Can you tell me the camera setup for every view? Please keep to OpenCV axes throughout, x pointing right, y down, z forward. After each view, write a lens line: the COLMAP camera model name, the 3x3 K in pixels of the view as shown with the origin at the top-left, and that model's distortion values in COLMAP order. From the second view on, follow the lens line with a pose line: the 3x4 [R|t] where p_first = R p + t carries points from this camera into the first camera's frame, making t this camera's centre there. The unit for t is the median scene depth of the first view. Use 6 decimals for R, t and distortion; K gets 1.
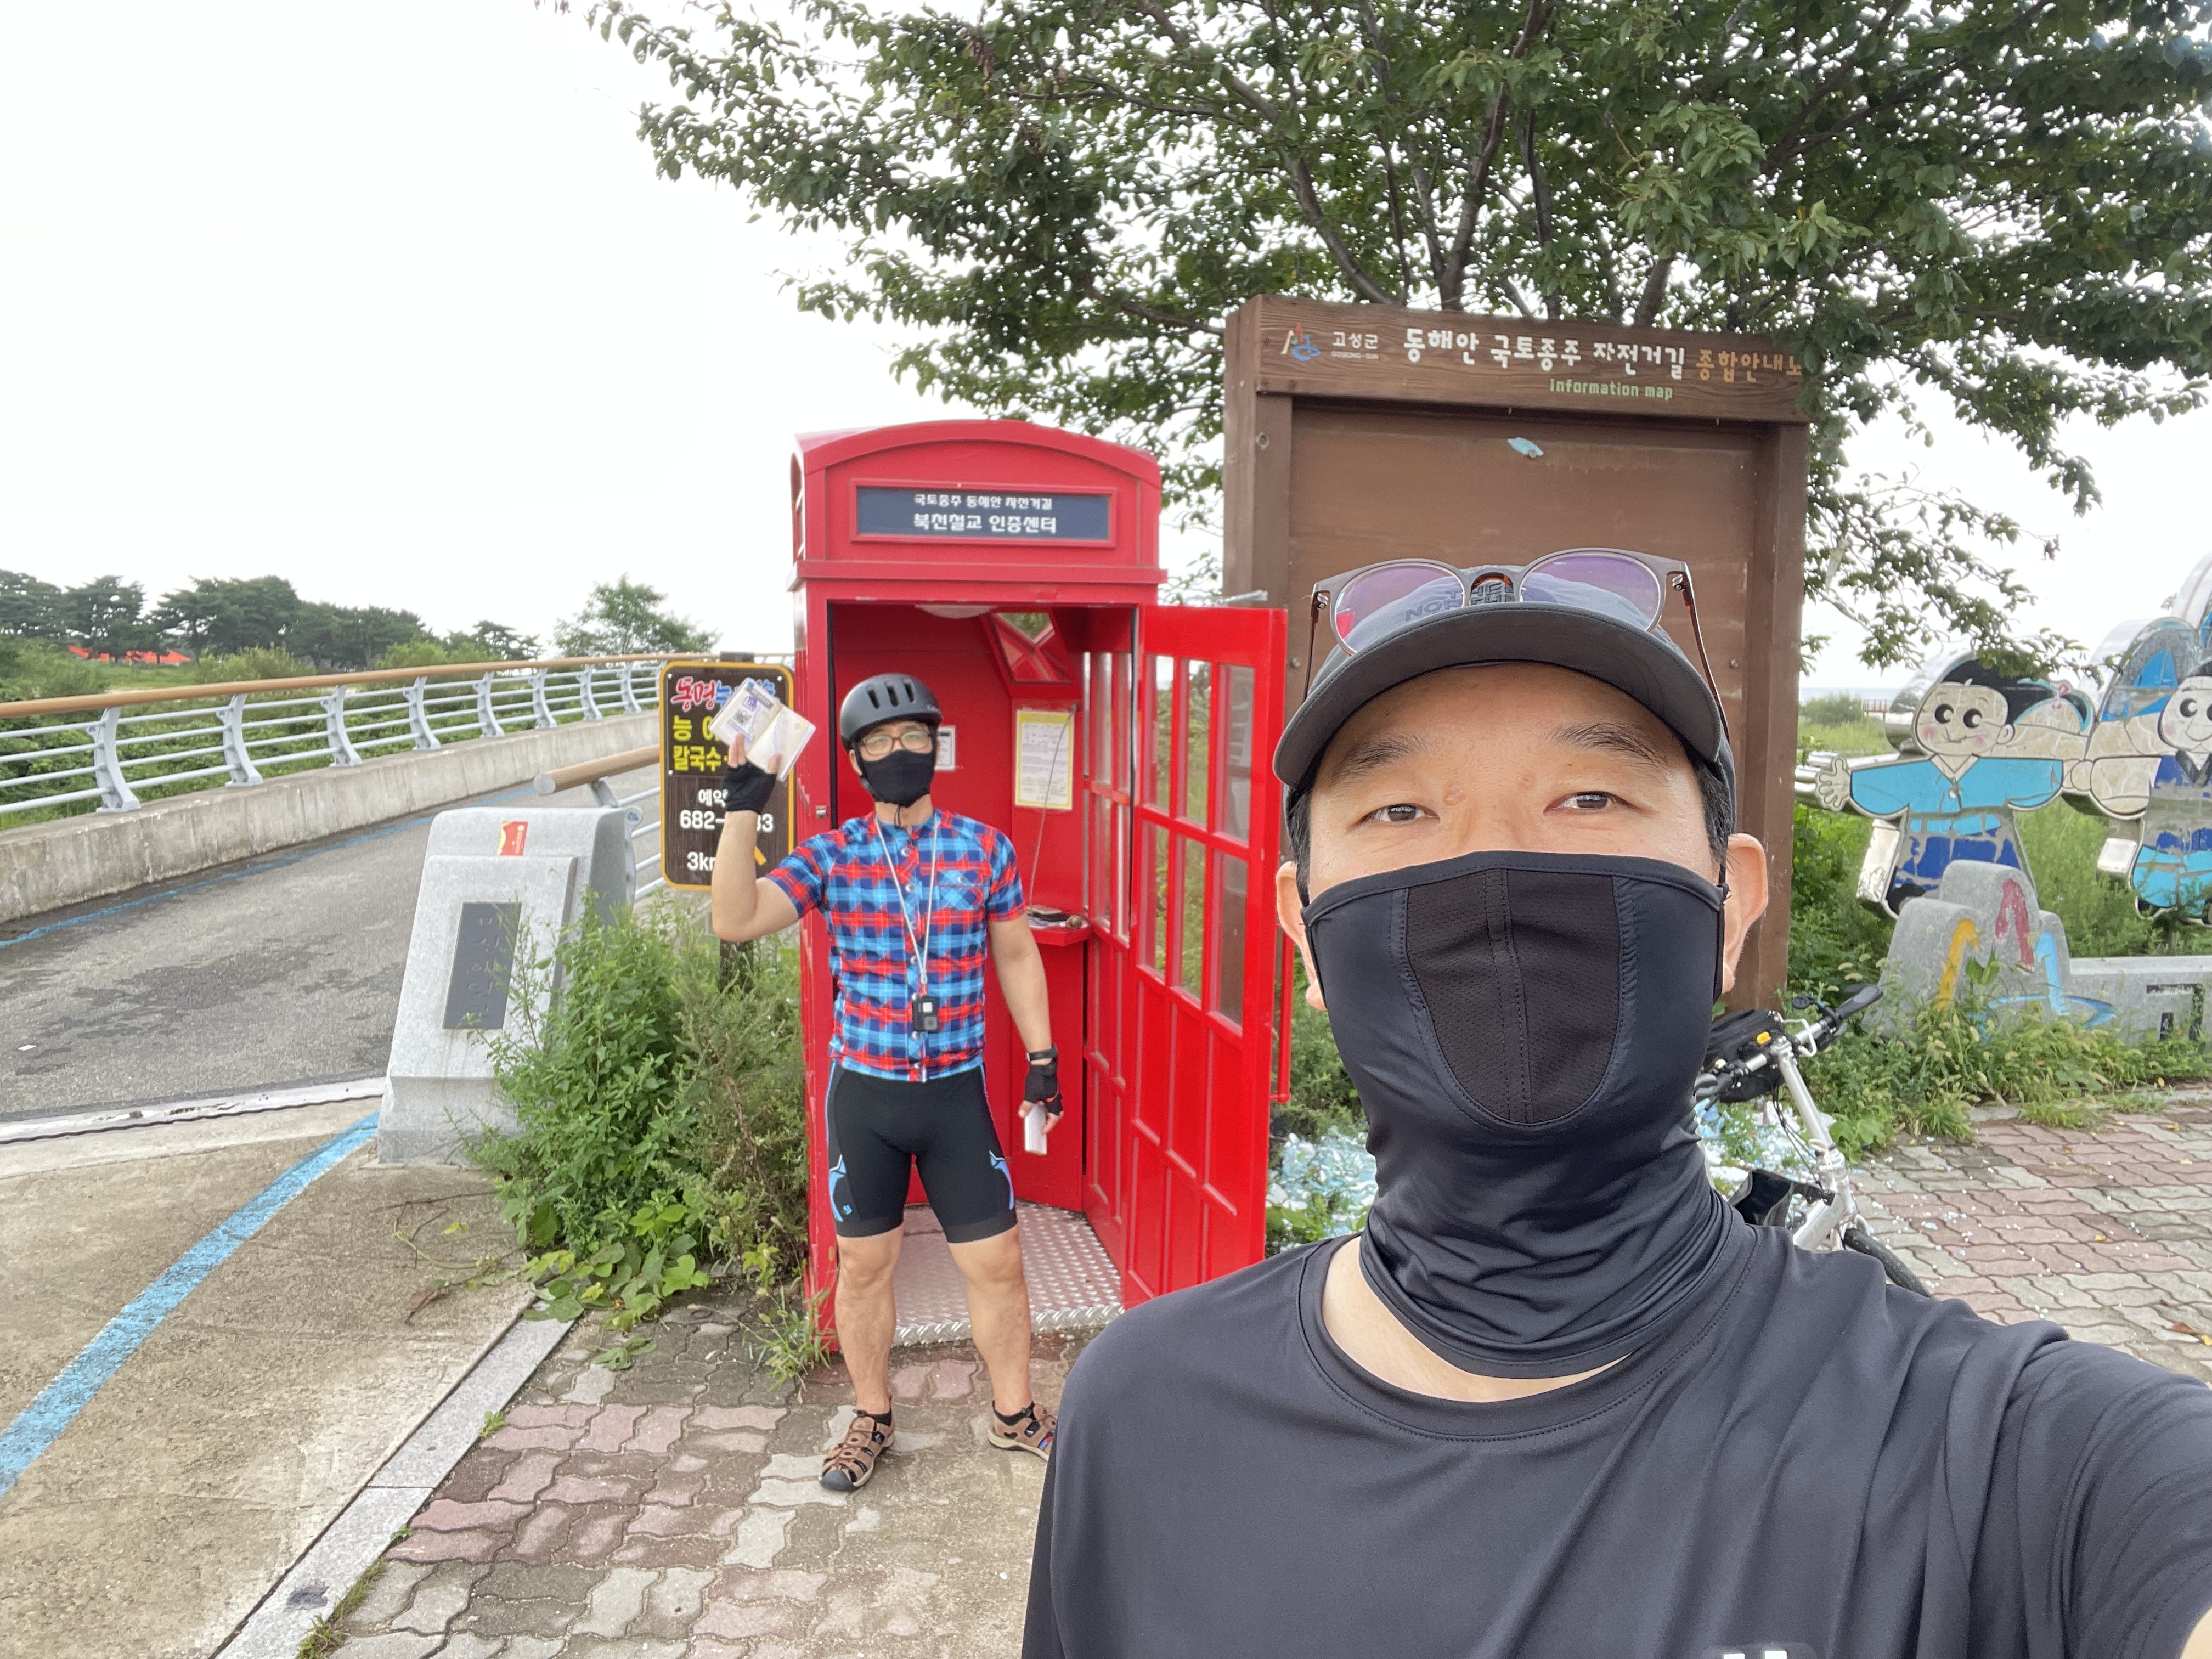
lens RADIAL K [[1509.2, 0, 1123.7], [0, 1509.2, 829.9], [0, 0, 1]] dist [0.054649, -0.077405]
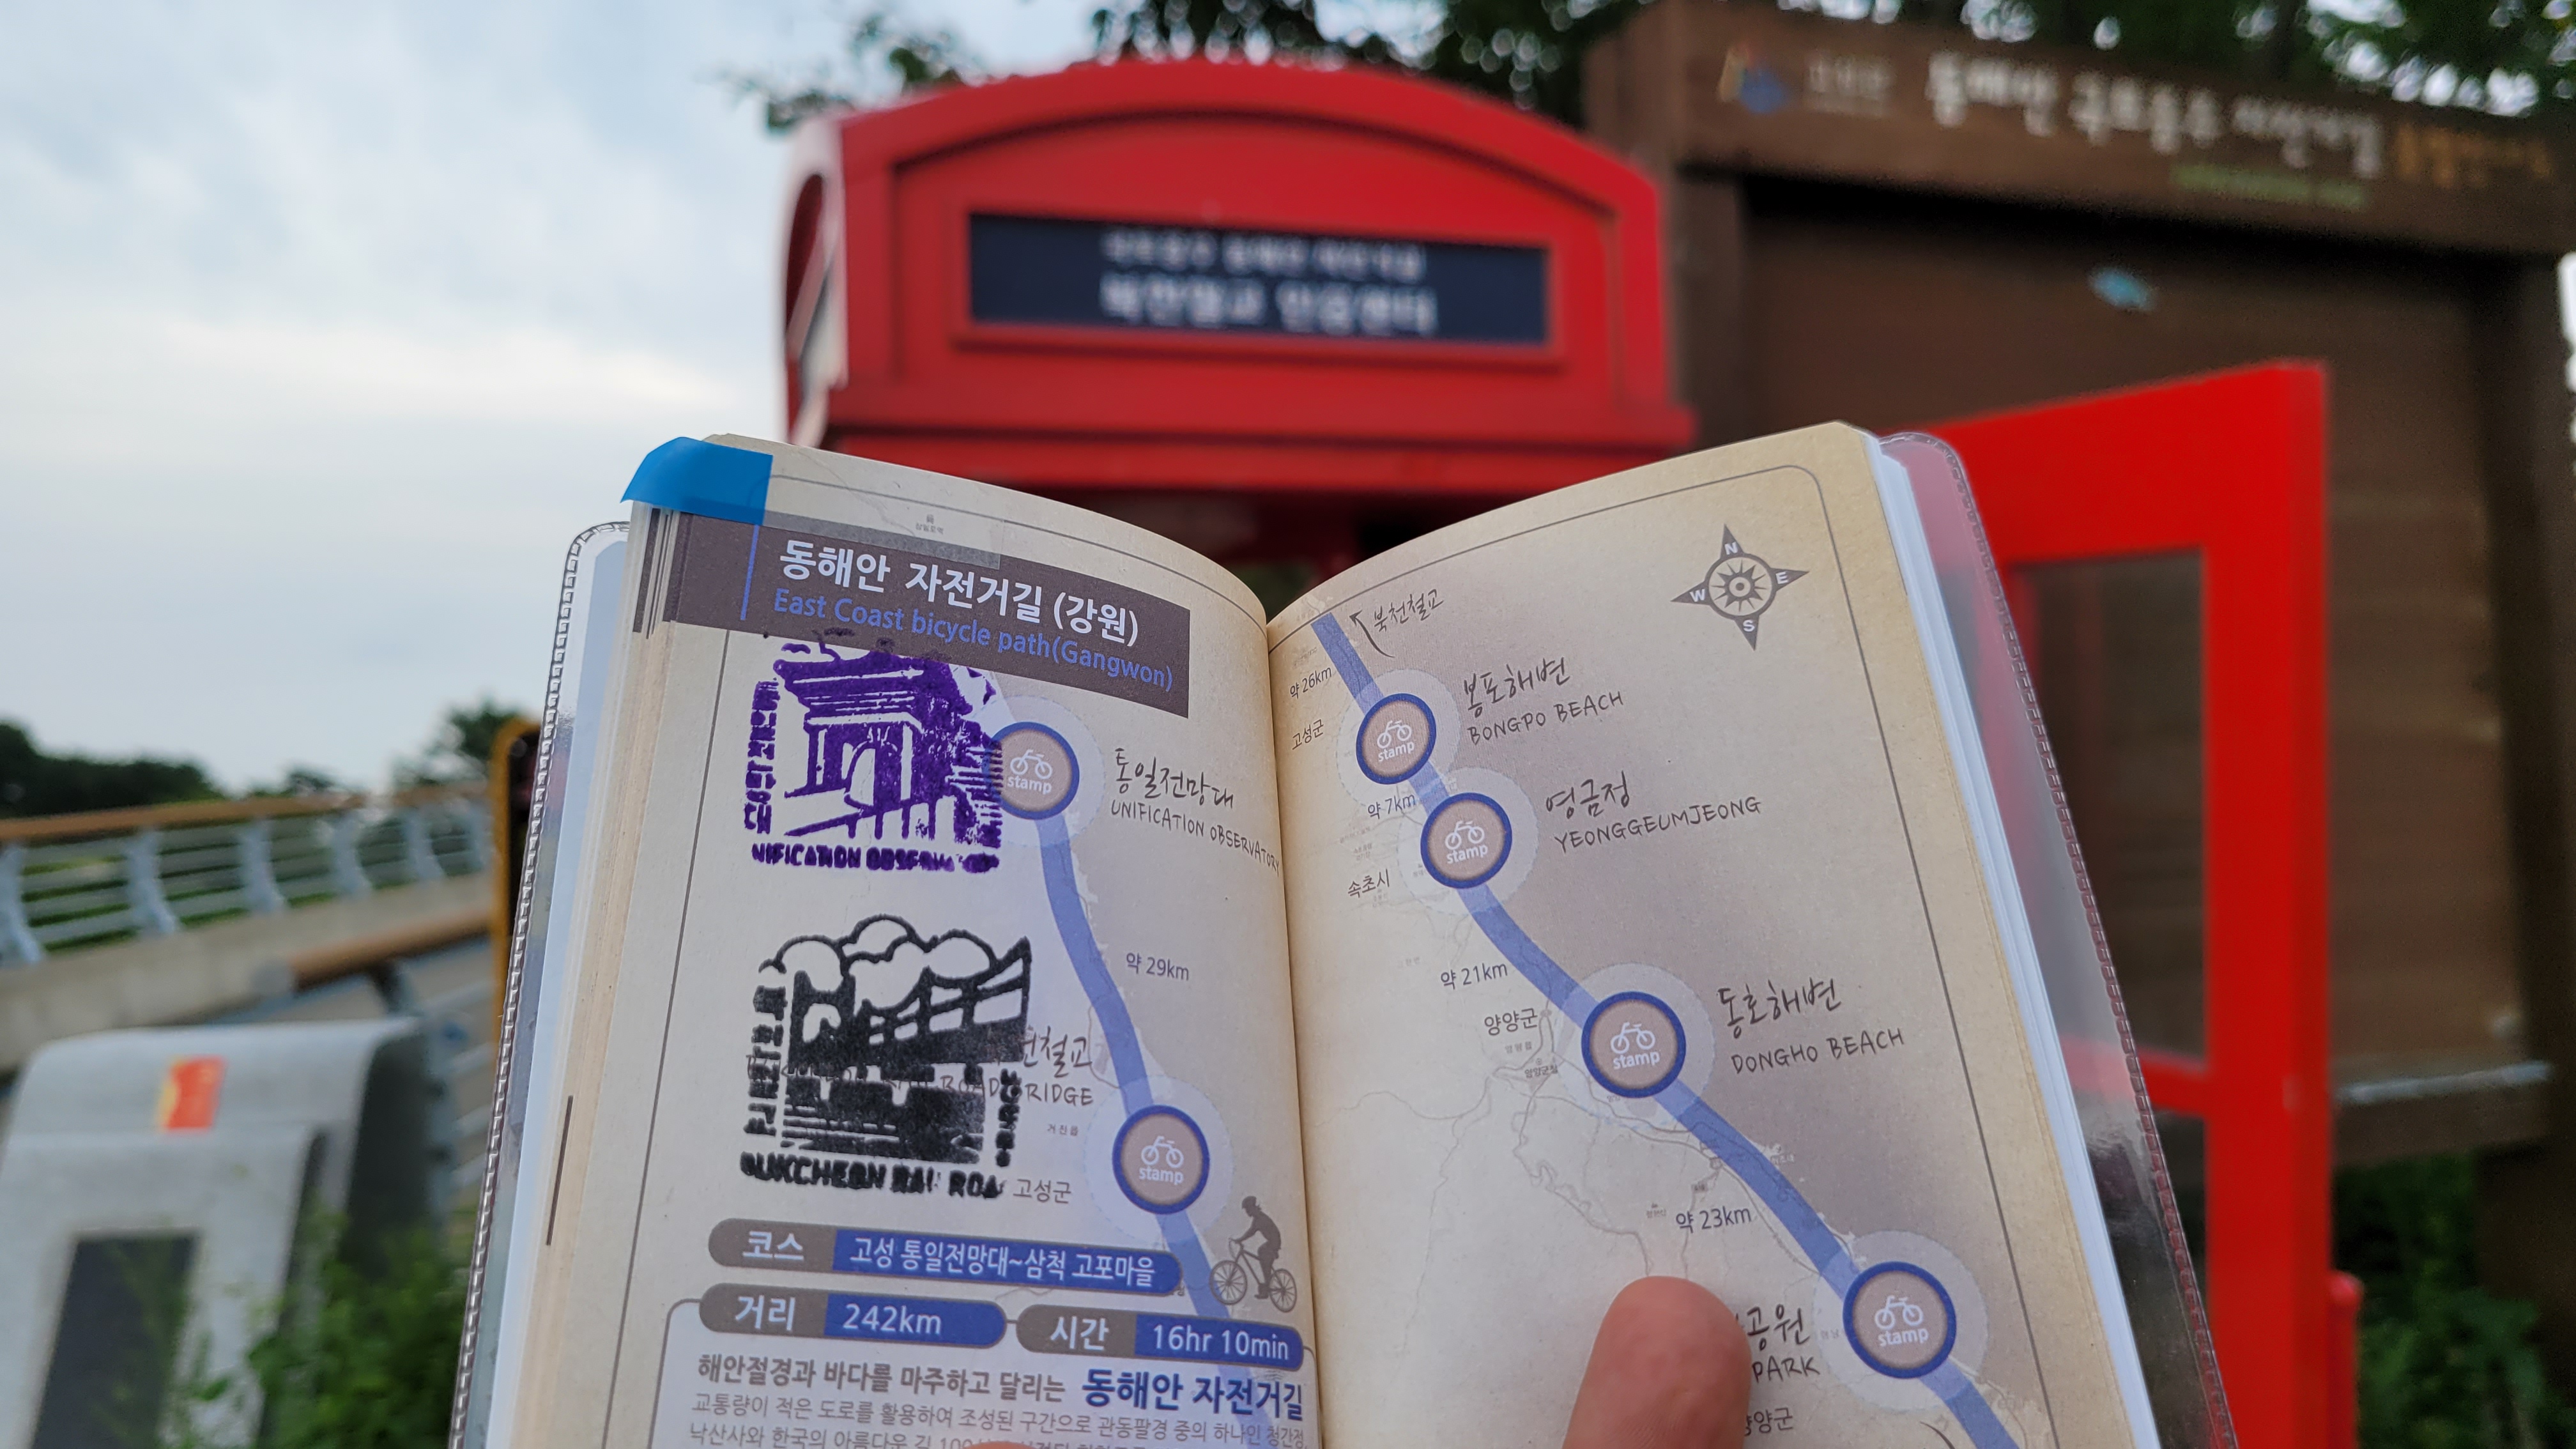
lens RADIAL K [[1956.8, 0, 1274.8], [0, 1956.8, 728.1], [0, 0, 1]] dist [-0.006843, -0.005774]
pose [[0.997256, -0.033470, 0.066033, -0.096702], [0.042581, 0.988979, -0.141798, -0.007897], [-0.060560, 0.144221, 0.987691, 0.359991]]
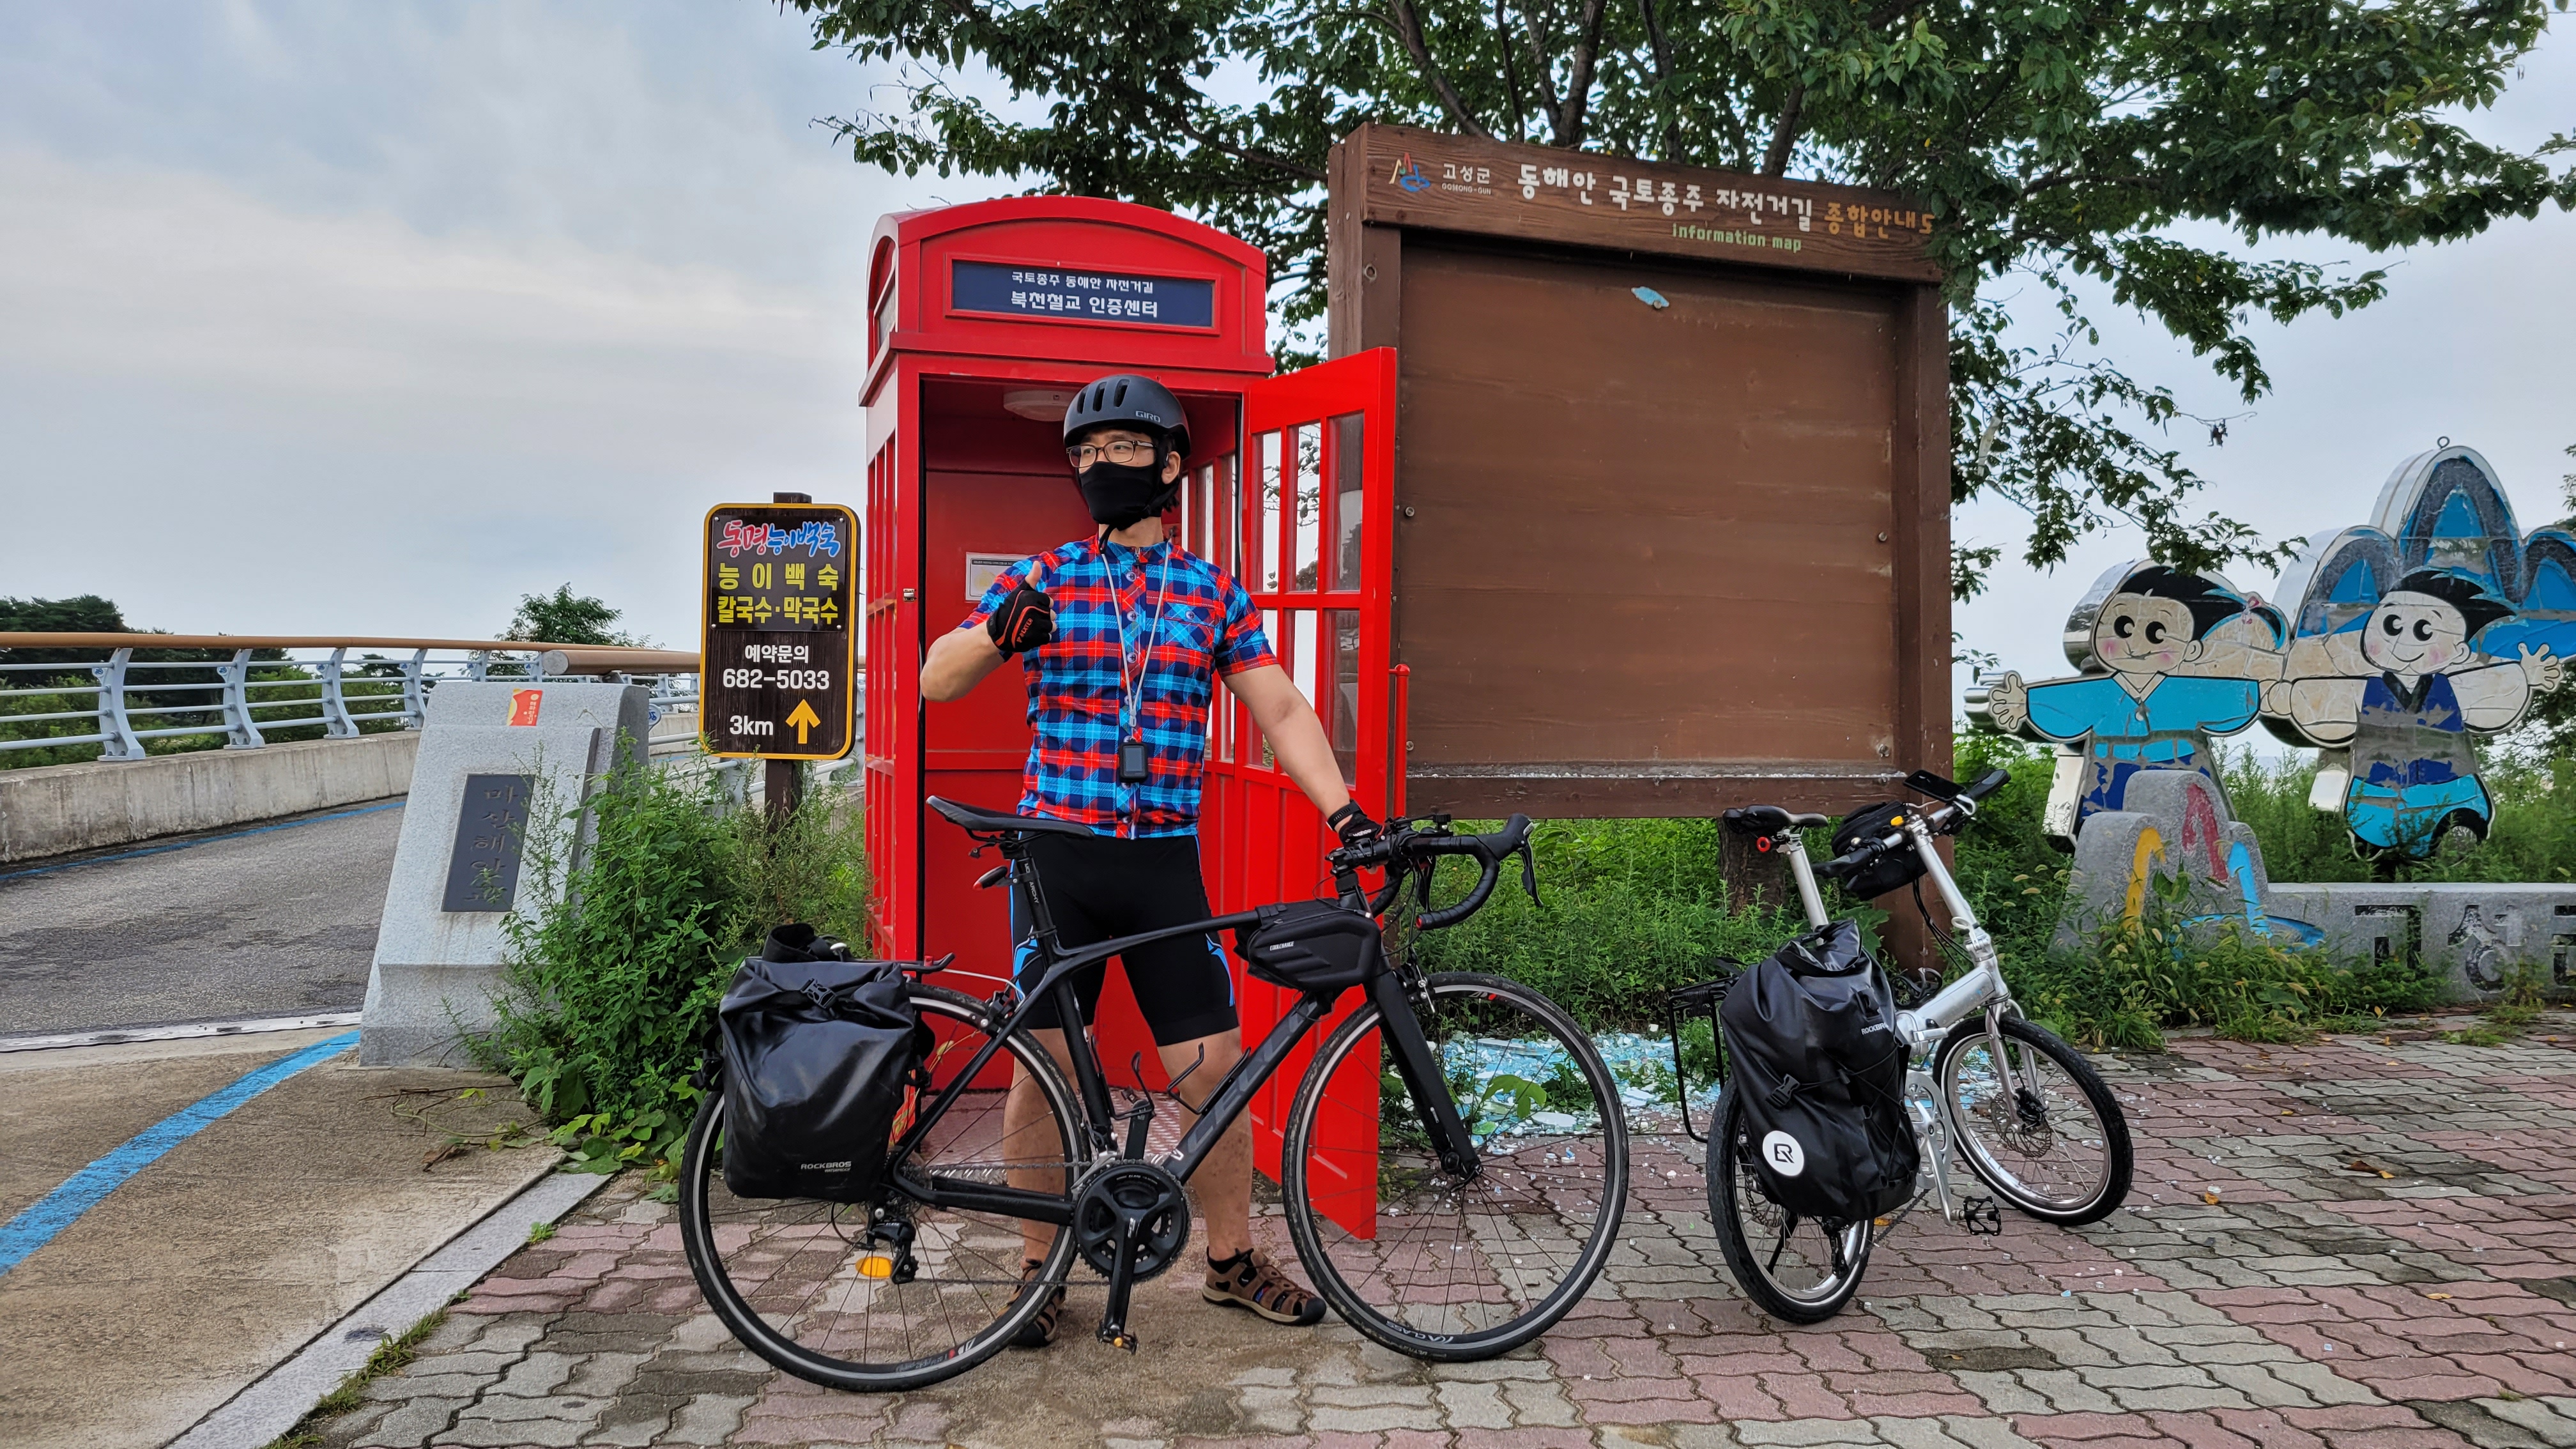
lens RADIAL K [[1947.2, 0, 1282.1], [0, 1947.2, 719.3], [0, 0, 1]] dist [0.035806, -0.001908]
pose [[0.998915, 0.004243, 0.046369, -0.016451], [0.001181, 0.993211, -0.116324, 0.153338], [-0.046547, 0.116253, 0.992128, -0.158137]]
